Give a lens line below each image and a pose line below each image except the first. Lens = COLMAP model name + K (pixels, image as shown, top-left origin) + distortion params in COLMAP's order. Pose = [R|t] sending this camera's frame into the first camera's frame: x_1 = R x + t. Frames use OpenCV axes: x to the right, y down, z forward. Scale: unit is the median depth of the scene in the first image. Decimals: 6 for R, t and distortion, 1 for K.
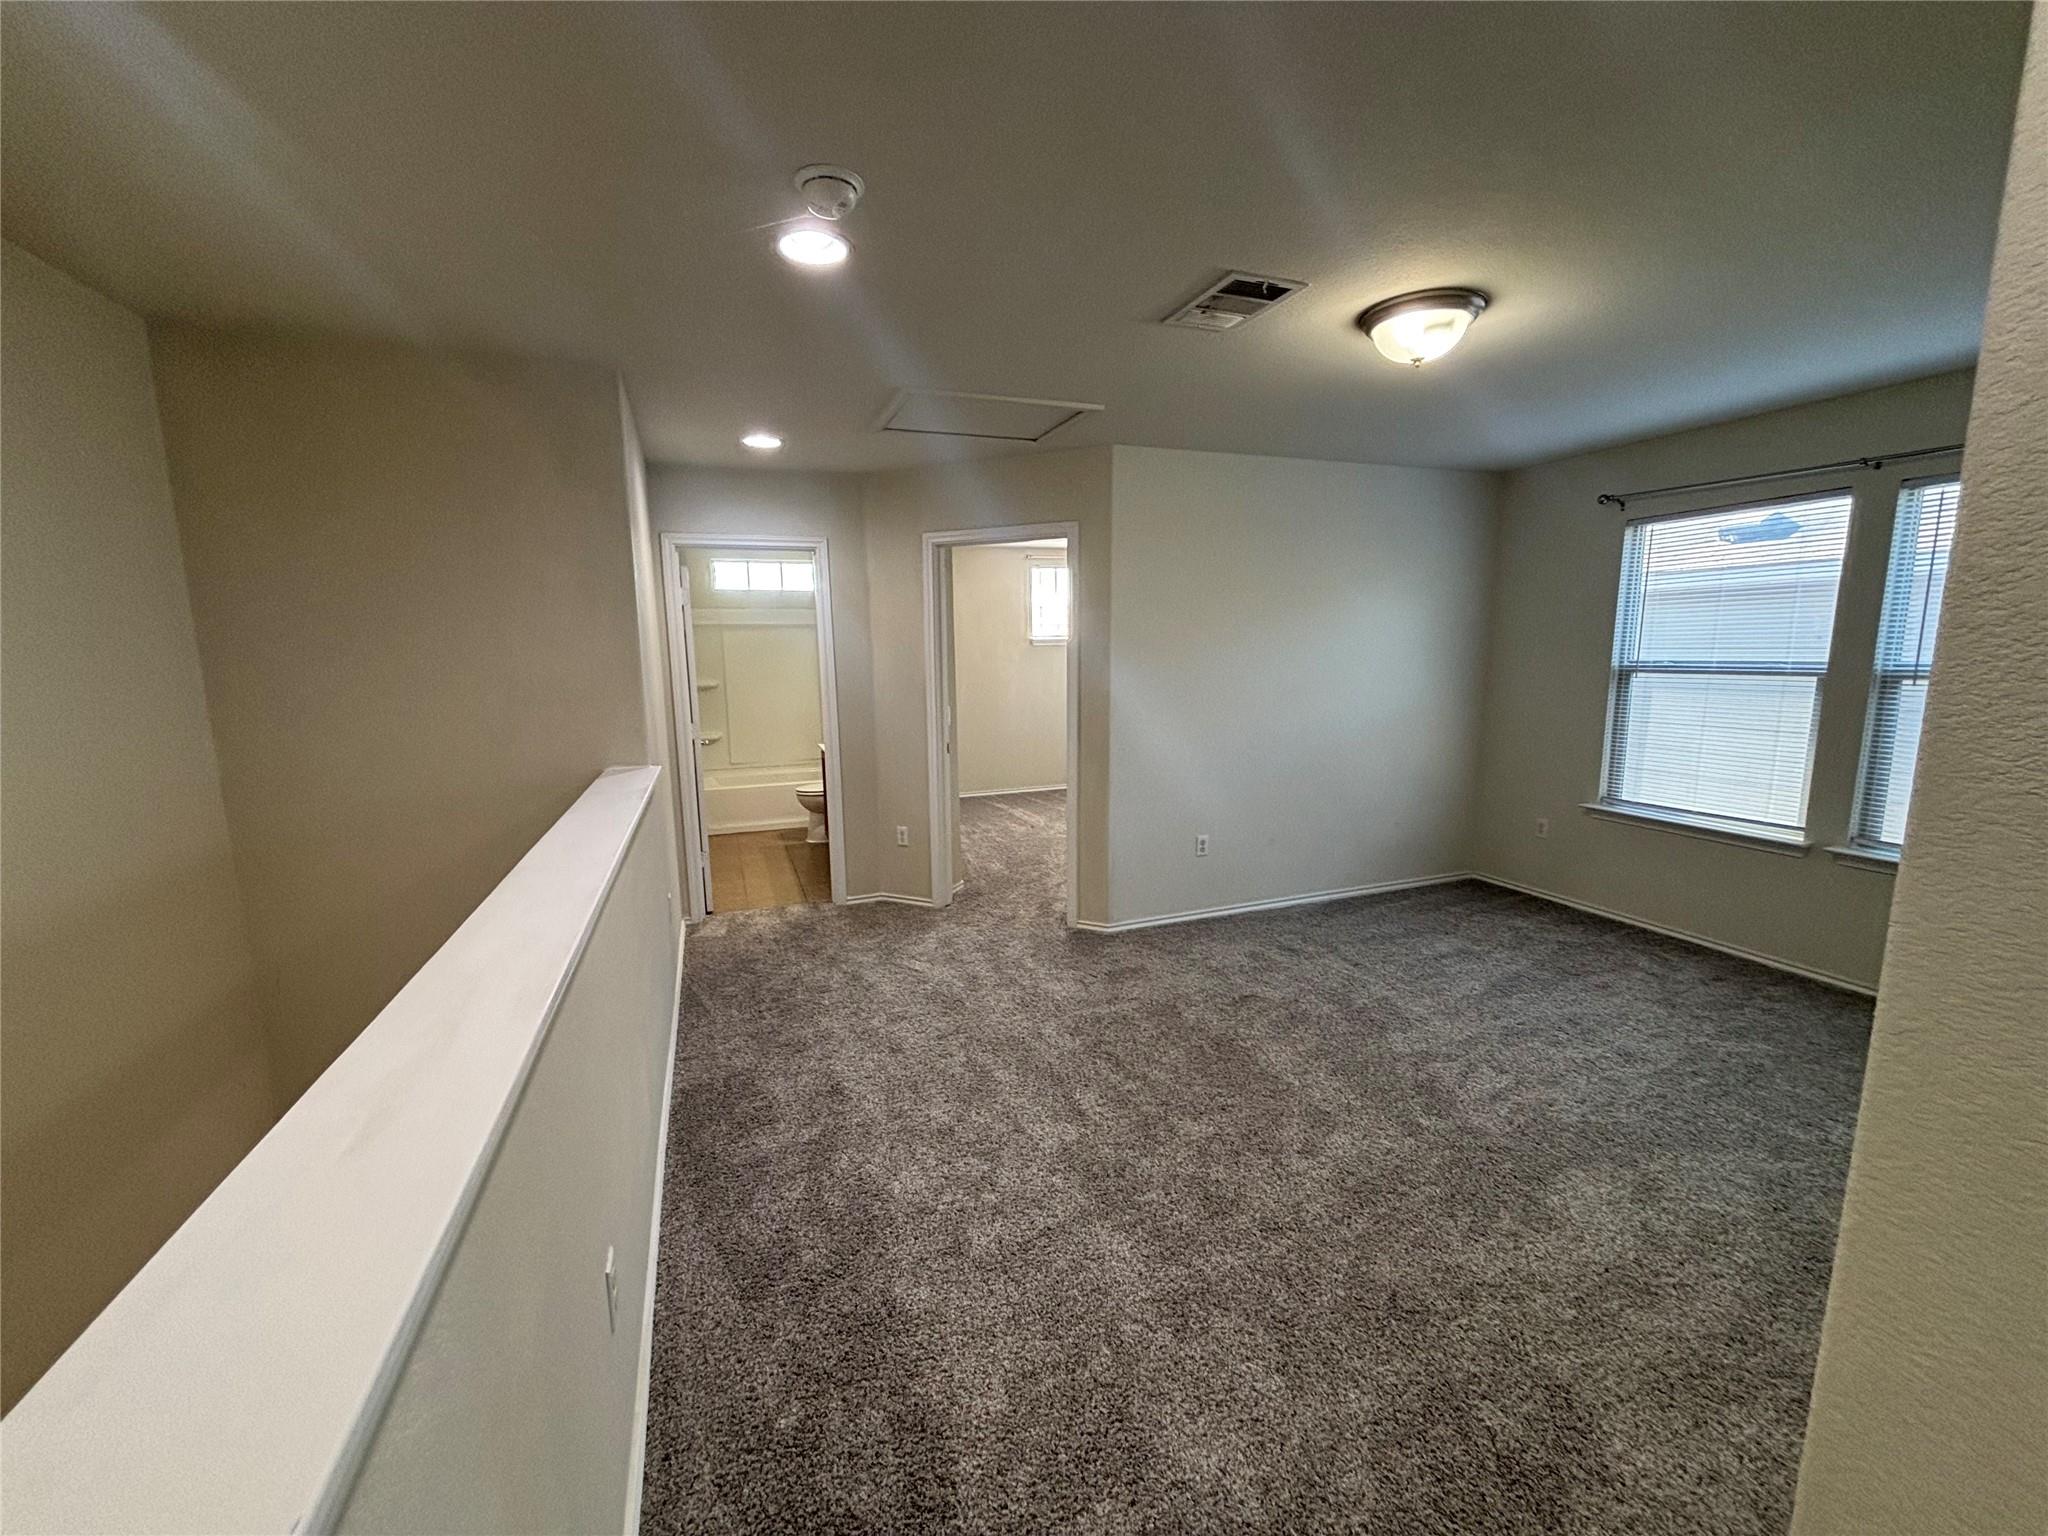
lens RADIAL K [[821.4, 0, 992.2], [0, 821.4, 775.7], [0, 0, 1]] dist [0.006557, -0.001964]
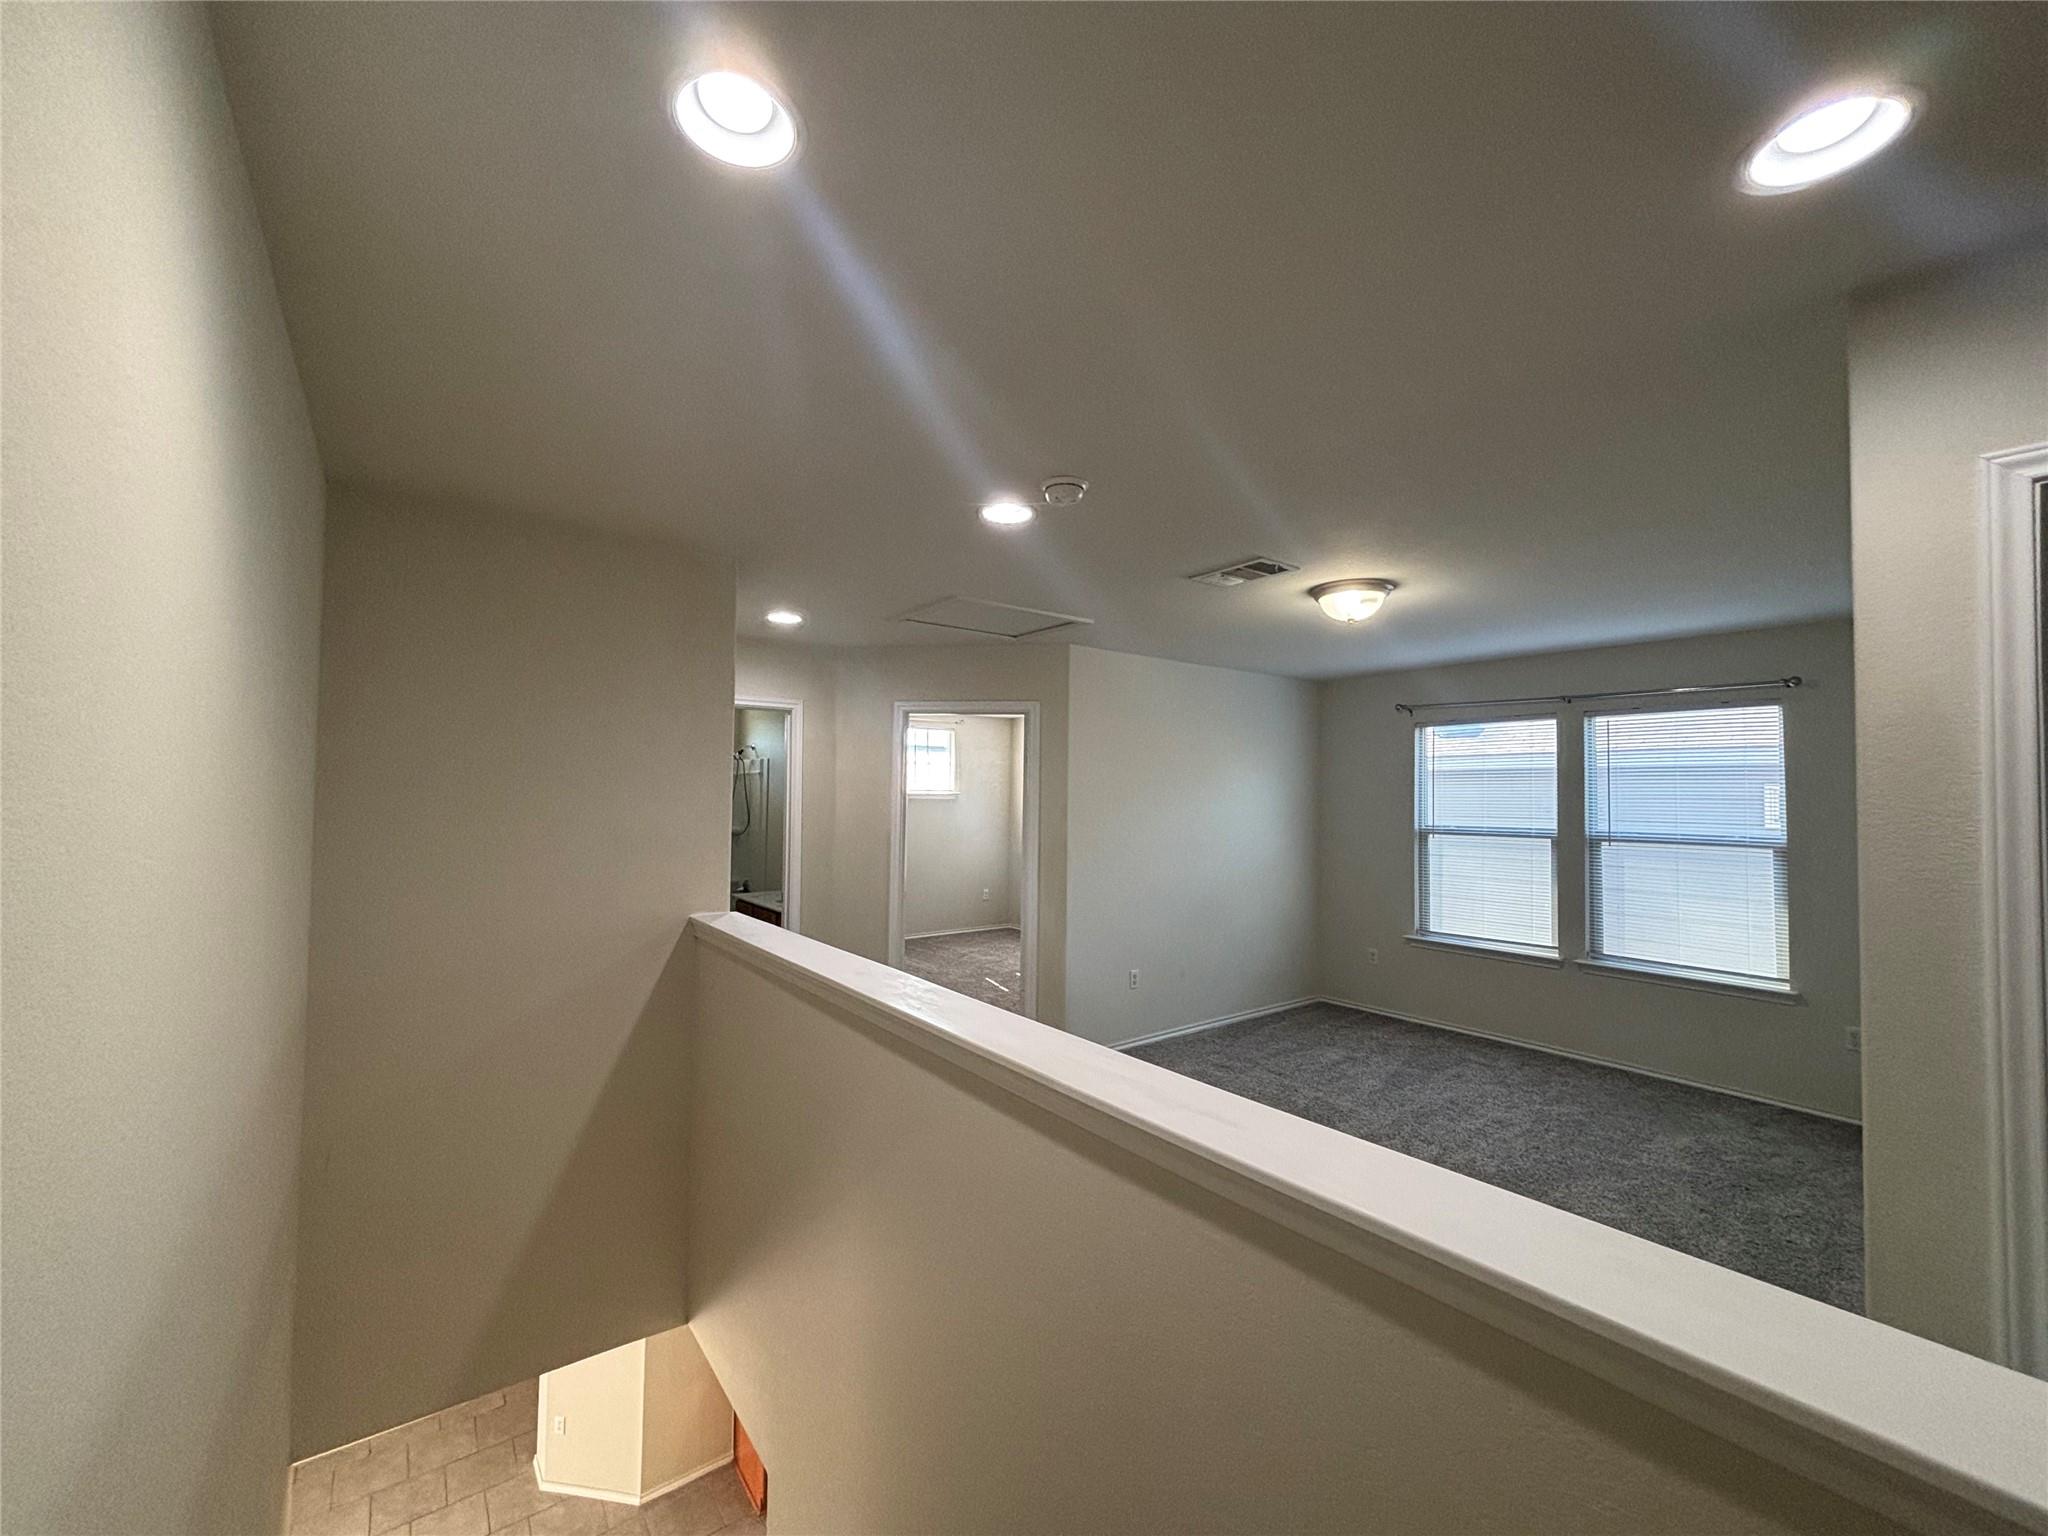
lens RADIAL K [[821.4, 0, 1011.8], [0, 821.4, 780.3], [0, 0, 1]] dist [0.006557, -0.001964]
pose [[0.958539, 0.030084, 0.283368, -0.294422], [0.020683, 0.984443, -0.174481, 0.009456], [-0.284208, 0.173108, 0.943005, -0.095750]]
